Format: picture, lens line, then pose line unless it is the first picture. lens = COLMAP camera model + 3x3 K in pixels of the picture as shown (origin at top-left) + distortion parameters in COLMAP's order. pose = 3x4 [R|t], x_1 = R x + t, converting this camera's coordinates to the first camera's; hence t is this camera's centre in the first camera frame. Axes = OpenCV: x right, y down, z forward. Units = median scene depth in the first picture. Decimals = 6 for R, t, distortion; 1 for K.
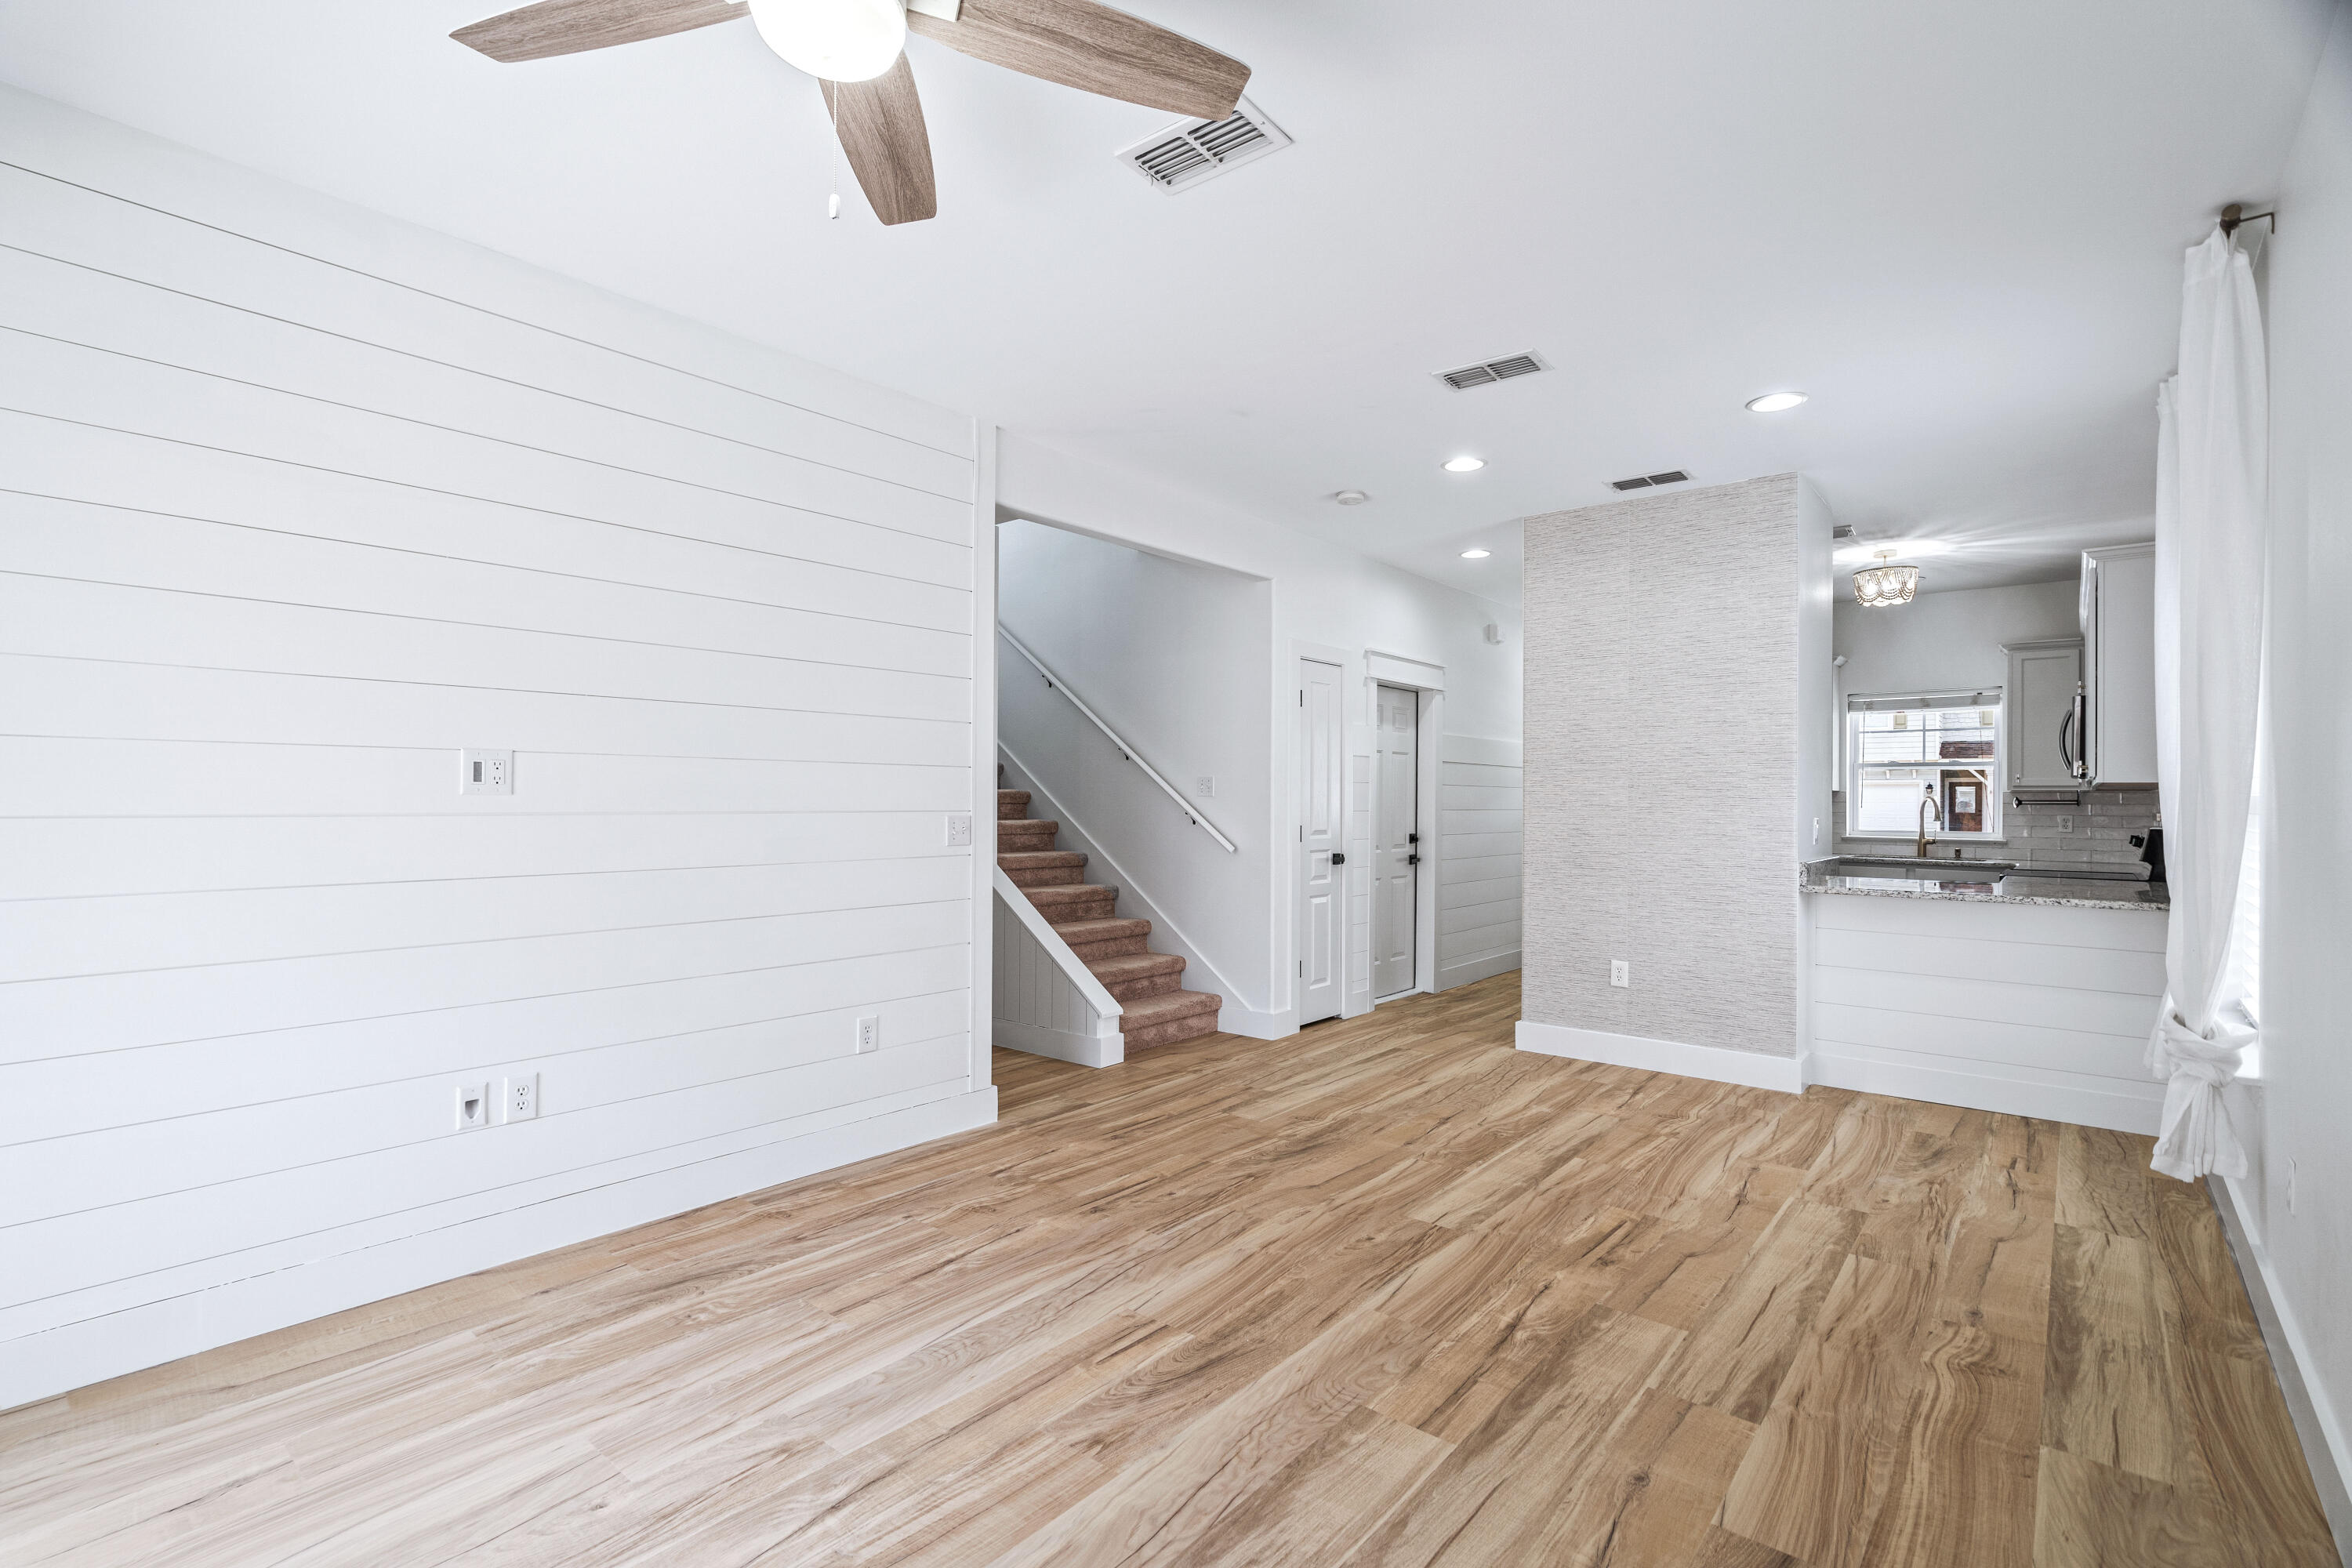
lens RADIAL K [[1096.1, 0, 1168.0], [0, 1096.1, 793.4], [0, 0, 1]] dist [-0.010227, 0.002464]
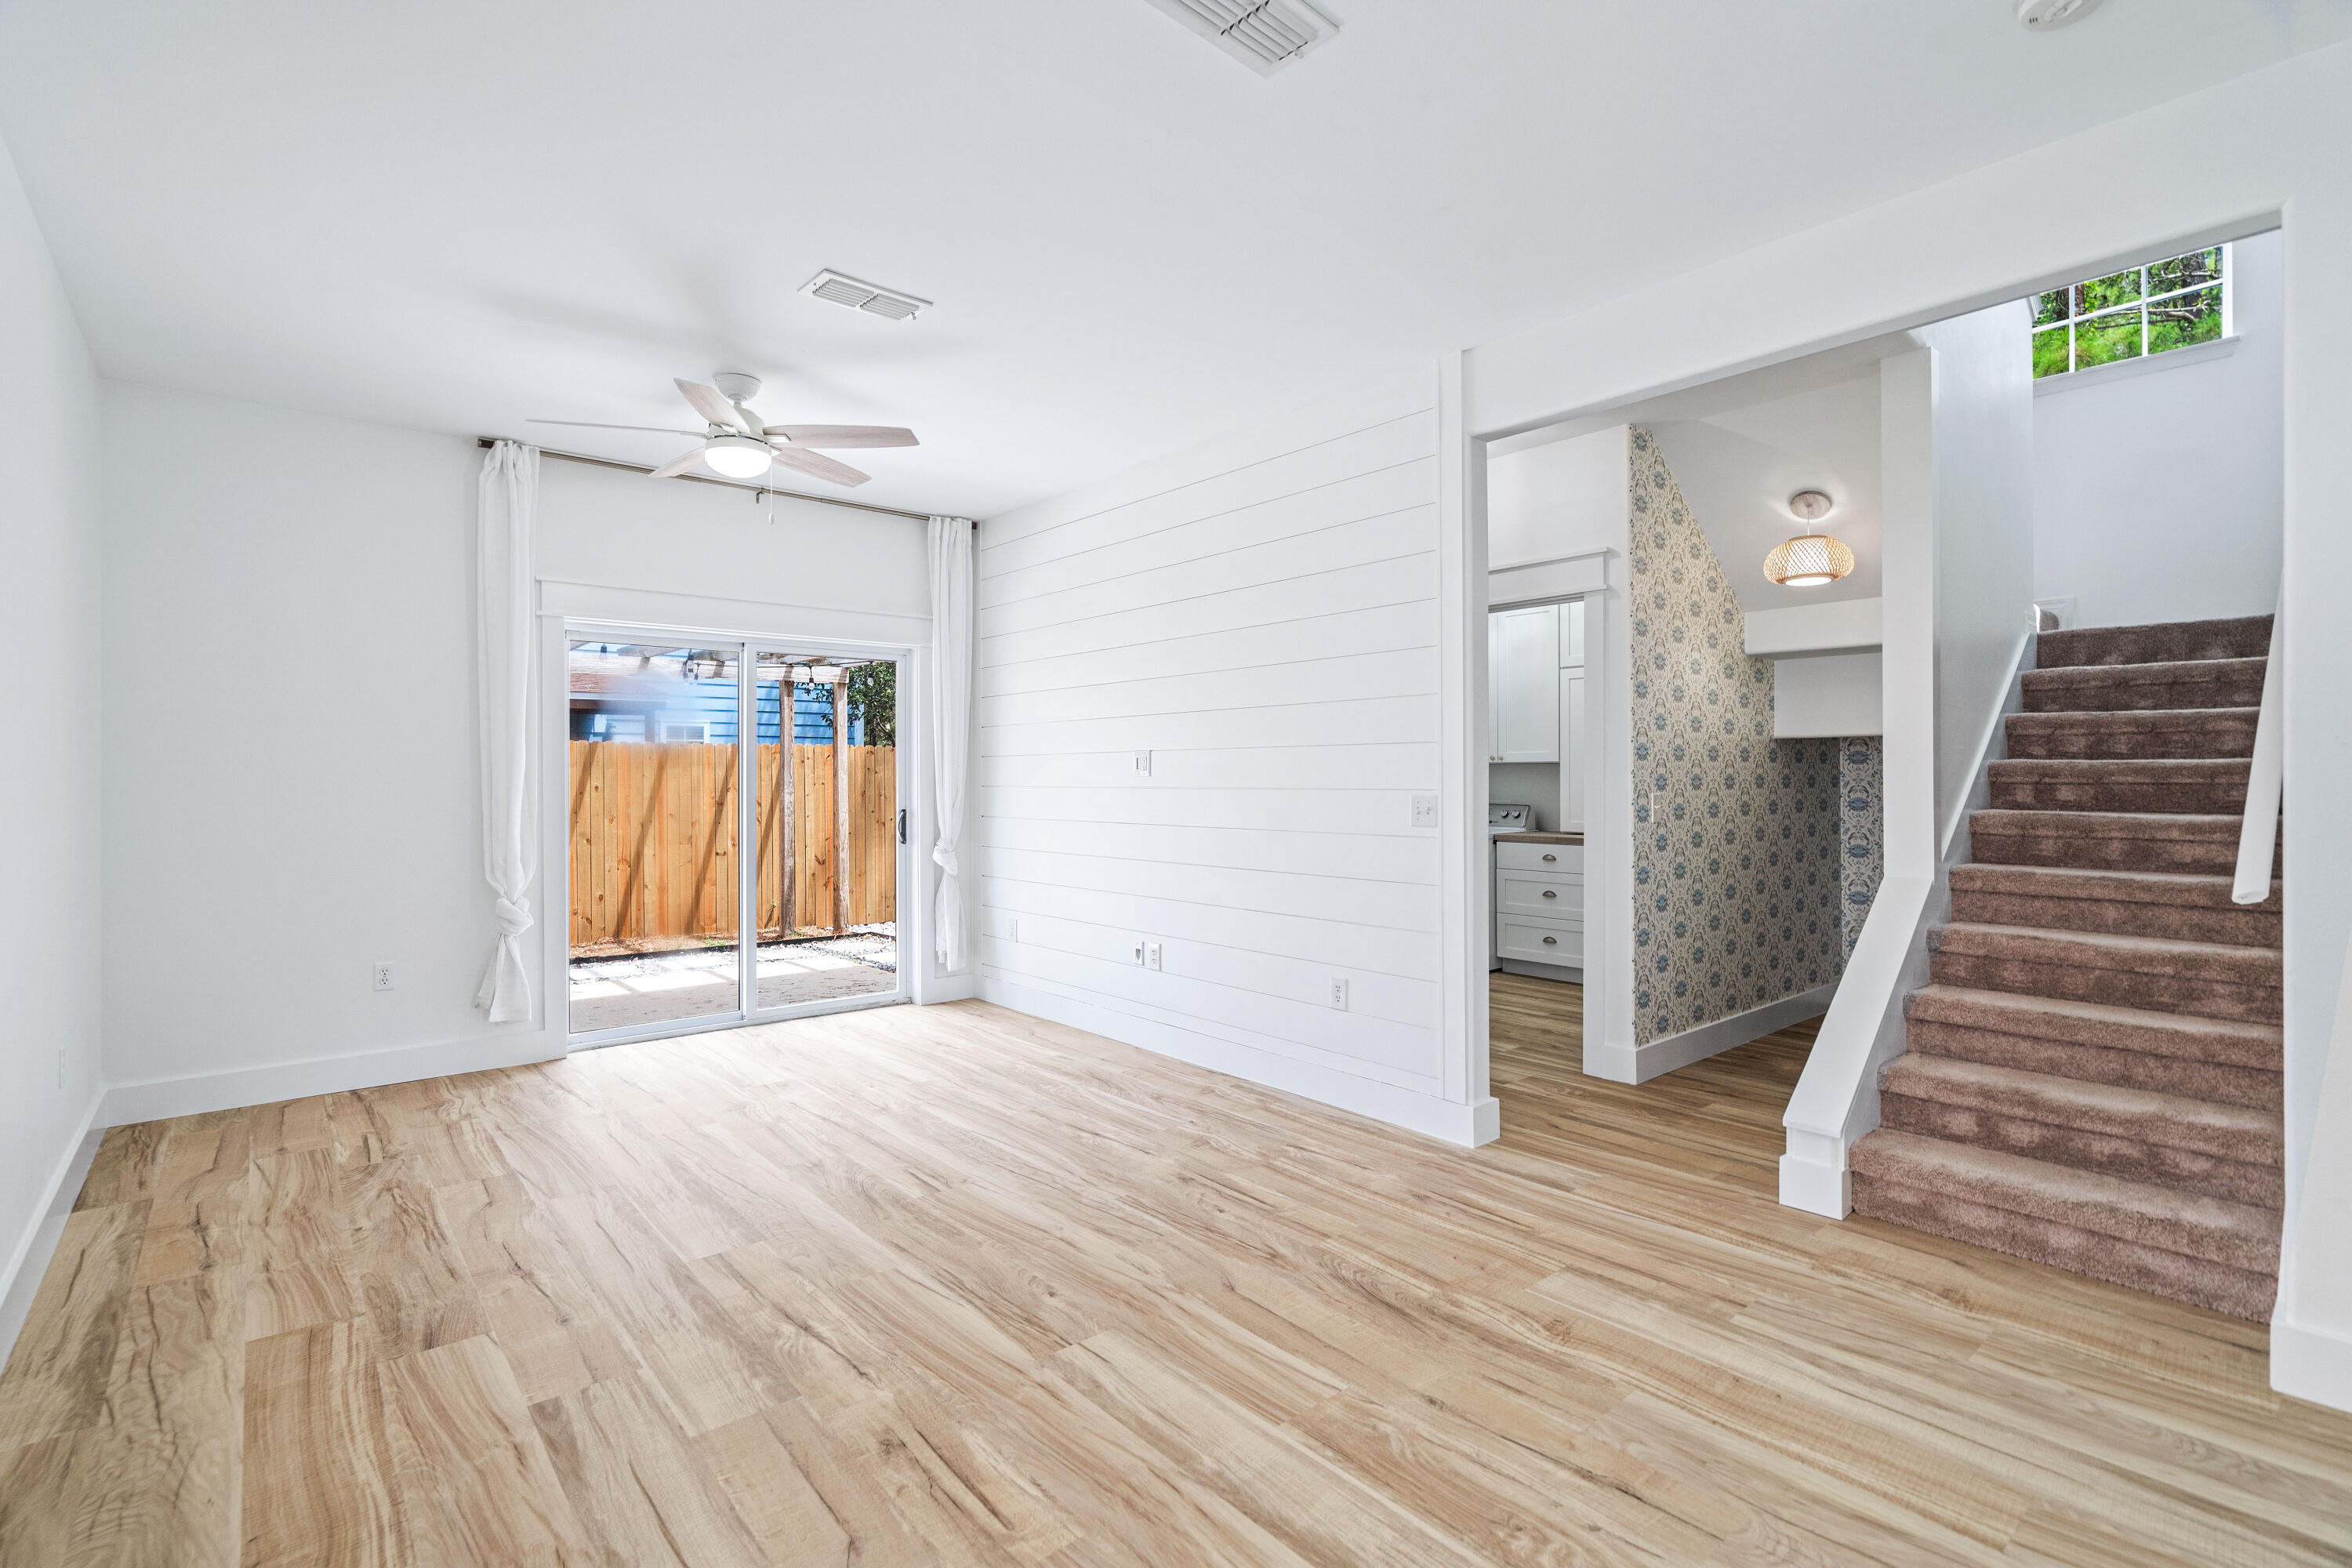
lens RADIAL K [[1096.1, 0, 1166.7], [0, 1096.1, 780.3], [0, 0, 1]] dist [-0.010227, 0.002464]
pose [[-0.179046, -0.002587, -0.983837, 0.934735], [0.005662, 0.999977, -0.003660, 0.012236], [0.983824, -0.006226, -0.179027, 1.158105]]
